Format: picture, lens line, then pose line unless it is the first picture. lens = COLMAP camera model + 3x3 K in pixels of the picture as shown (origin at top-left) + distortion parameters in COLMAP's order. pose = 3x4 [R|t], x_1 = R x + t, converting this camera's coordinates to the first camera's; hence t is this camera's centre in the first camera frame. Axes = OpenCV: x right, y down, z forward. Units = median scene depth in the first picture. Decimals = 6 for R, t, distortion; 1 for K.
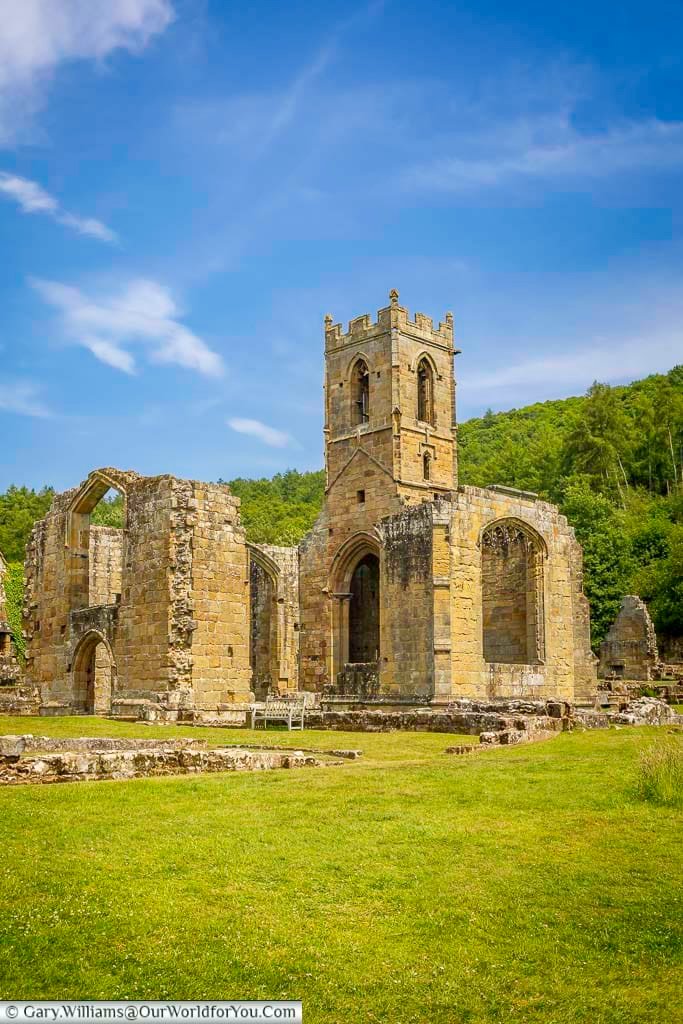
lens RADIAL K [[1076.1, 0, 341.6], [0, 1076.1, 512.7], [0, 0, 1]] dist [0.005716, 0.000000]
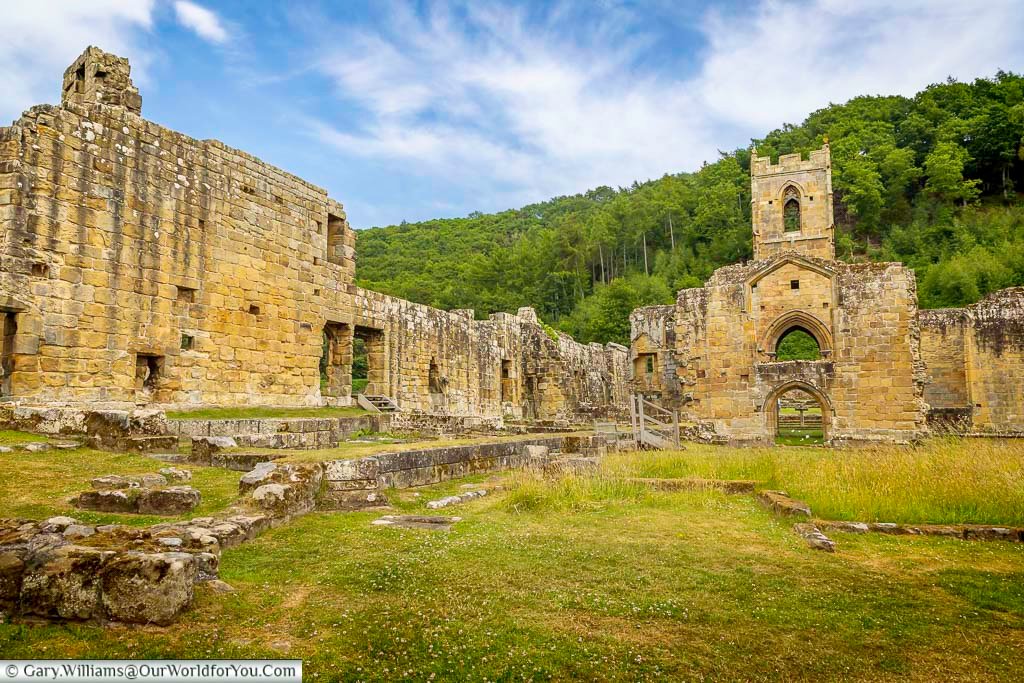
lens RADIAL K [[695.6, 0, 512.0], [0, 695.6, 340.7], [0, 0, 1]] dist [-0.003606, -0.000935]
pose [[0.922139, 0.041388, 0.384639, -0.767298], [-0.068968, 0.995921, 0.058183, 0.035041], [-0.380662, -0.080180, 0.921232, 0.344257]]
